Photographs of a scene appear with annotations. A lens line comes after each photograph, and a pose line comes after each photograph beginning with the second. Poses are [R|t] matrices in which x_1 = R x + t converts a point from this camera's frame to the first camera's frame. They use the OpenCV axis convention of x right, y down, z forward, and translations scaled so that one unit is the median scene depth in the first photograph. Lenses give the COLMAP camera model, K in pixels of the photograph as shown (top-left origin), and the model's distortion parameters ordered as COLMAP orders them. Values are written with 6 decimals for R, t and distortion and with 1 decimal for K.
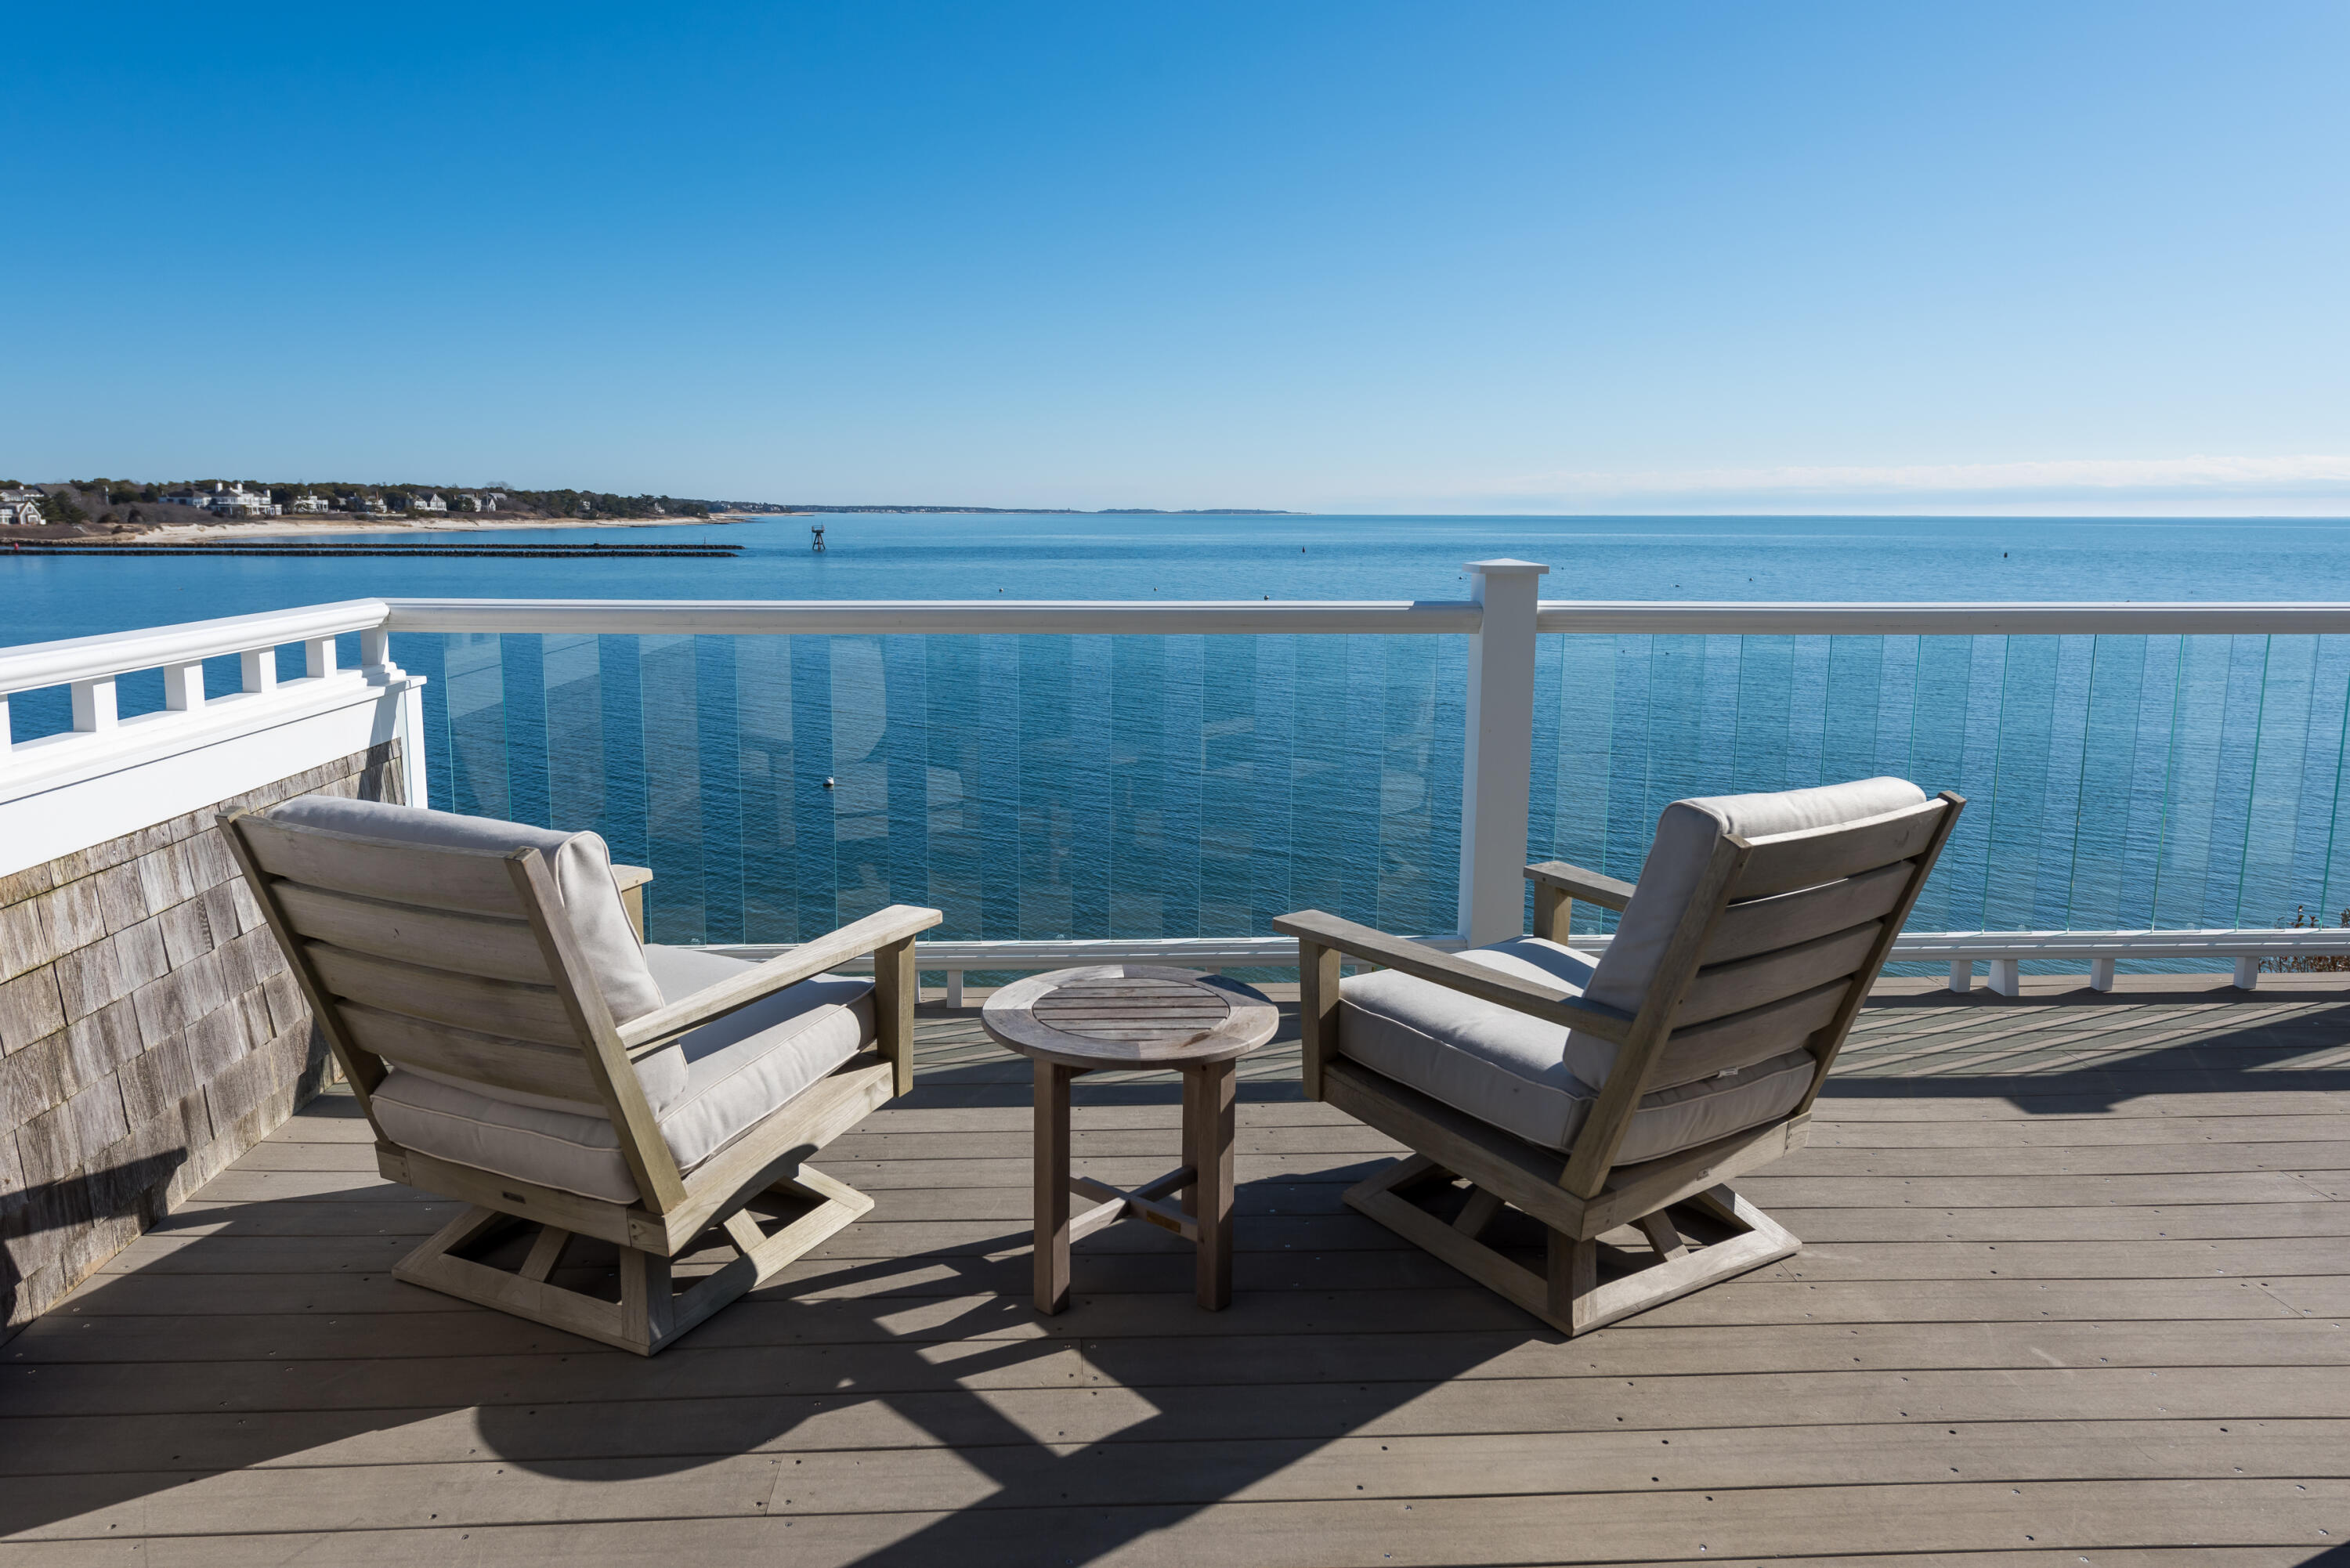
lens RADIAL K [[1567.5, 0, 1125.7], [0, 1567.5, 757.2], [0, 0, 1]] dist [0.022366, 0.002599]
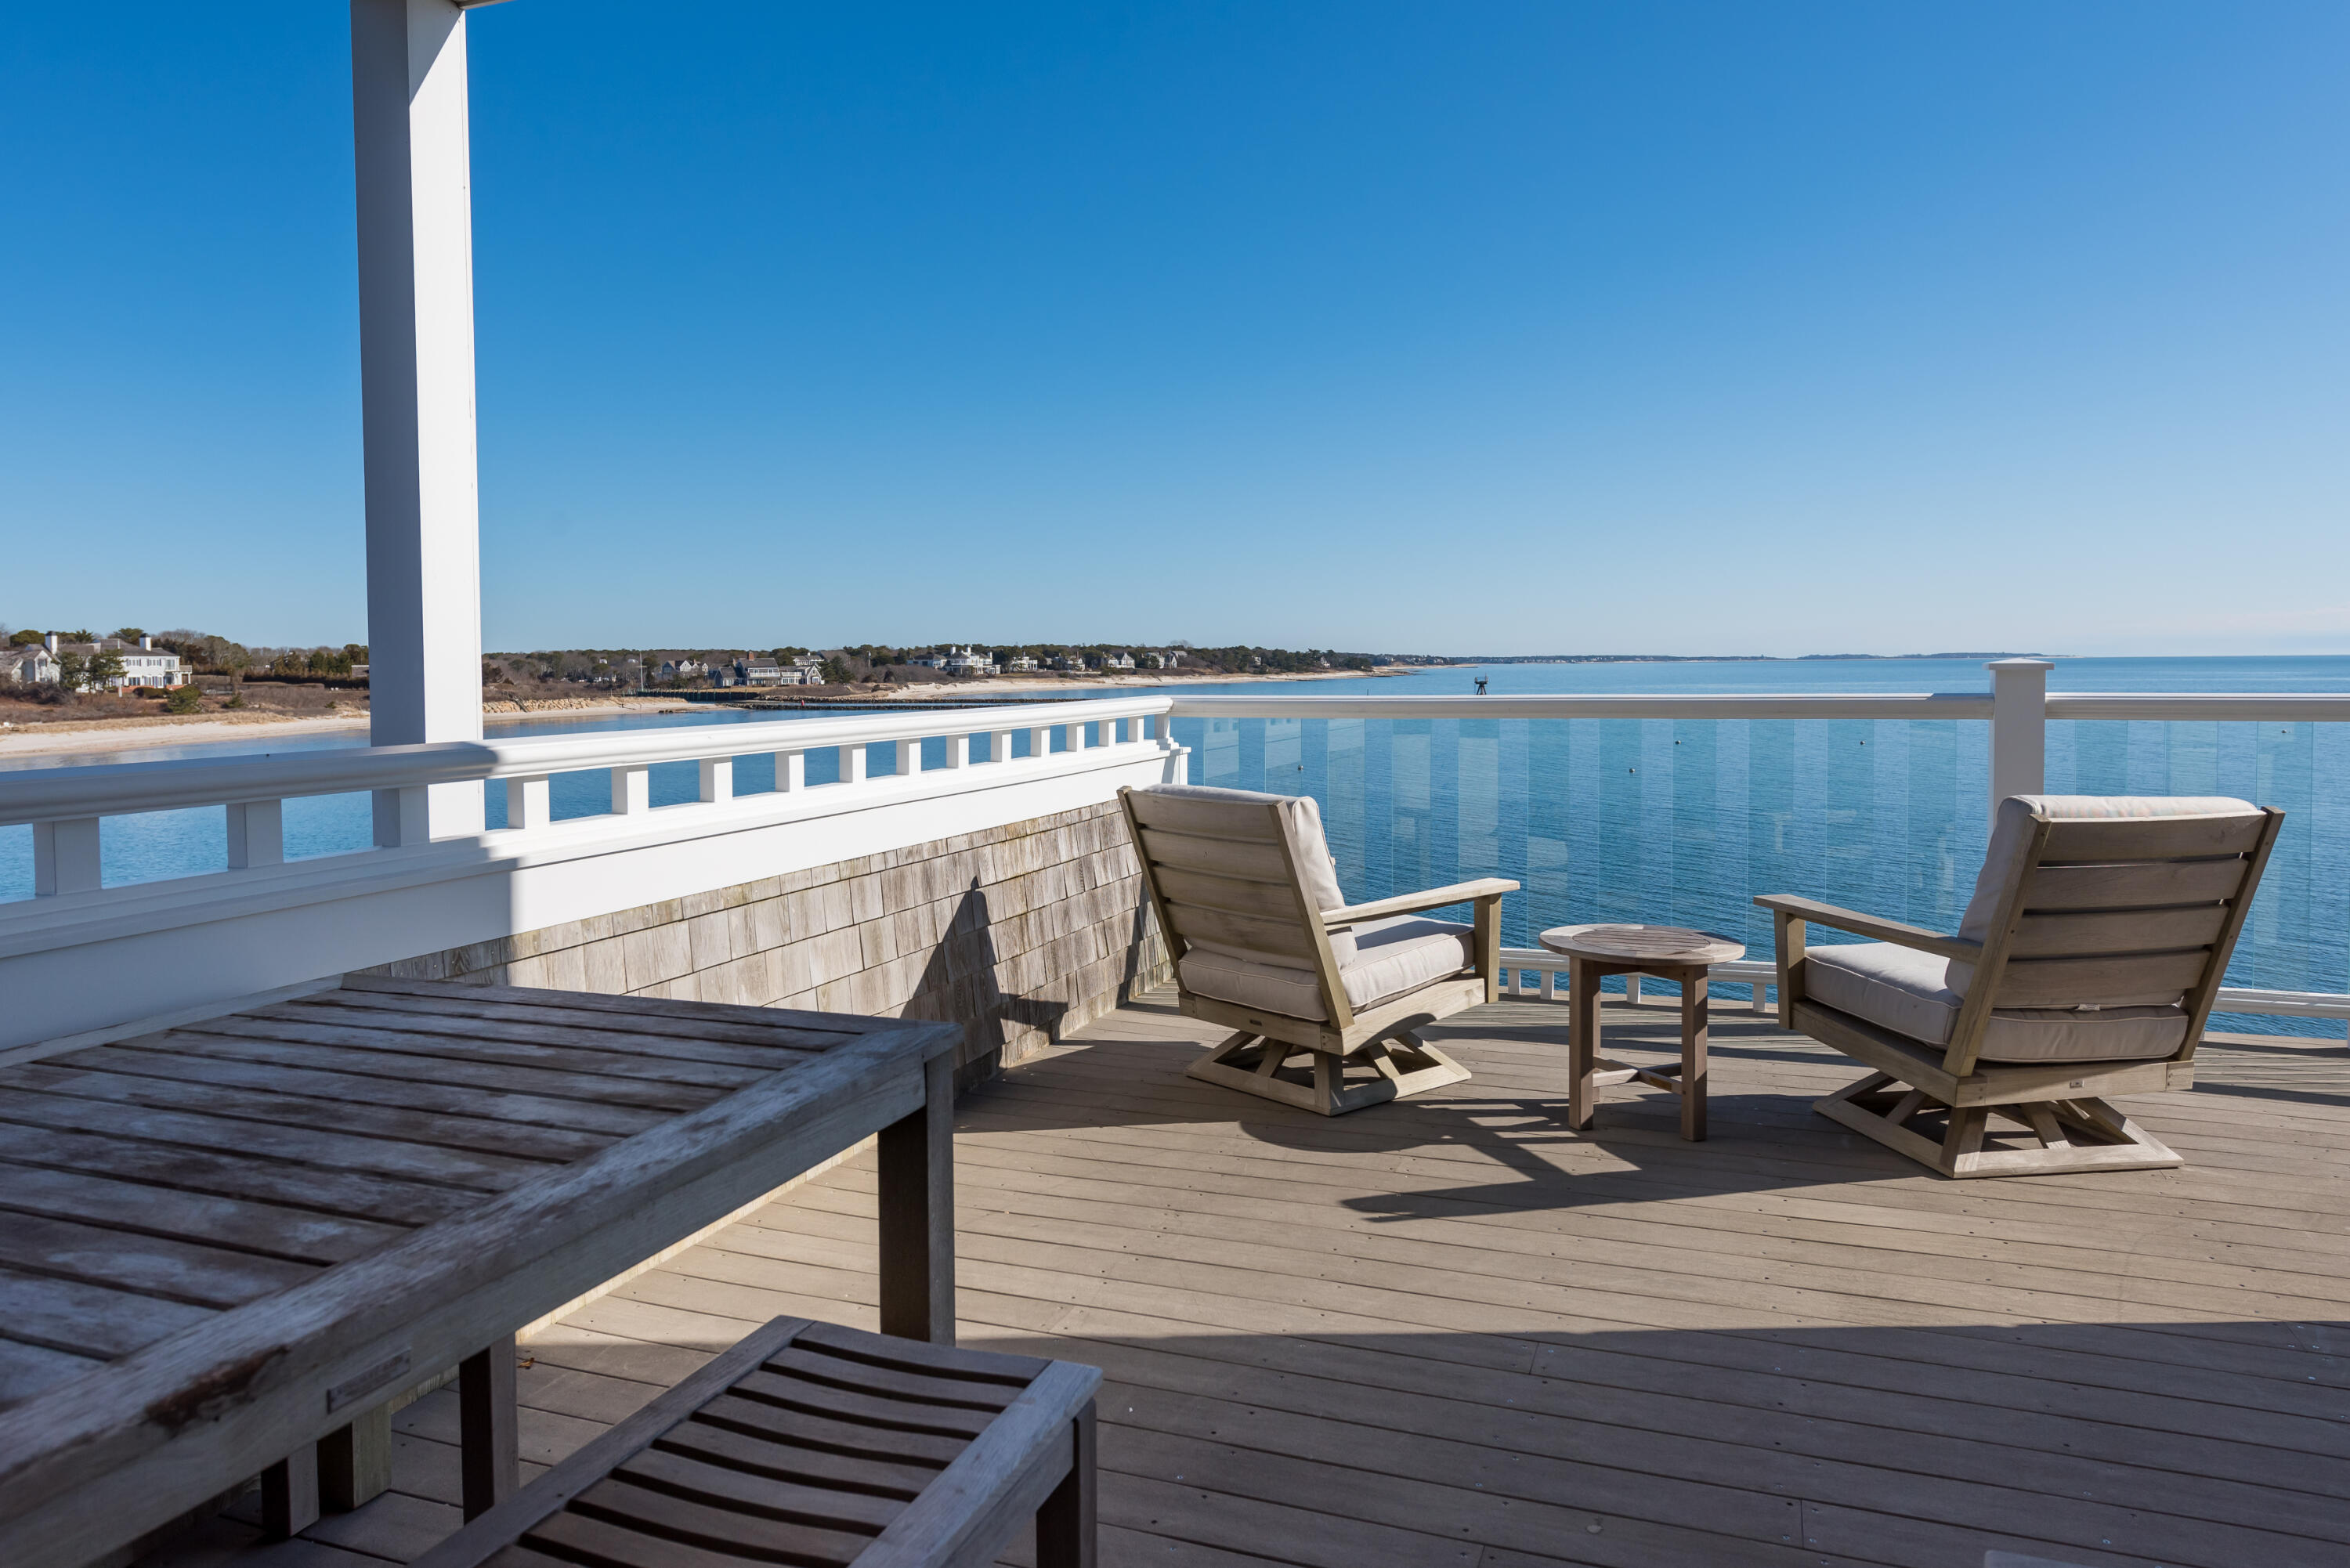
lens RADIAL K [[1567.5, 0, 1125.7], [0, 1567.5, 757.2], [0, 0, 1]] dist [0.022366, 0.002599]
pose [[0.916025, 0.011842, -0.400947, 0.156089], [-0.049534, 0.995253, -0.083773, 0.135894], [0.398052, 0.096599, 0.912263, -0.613148]]
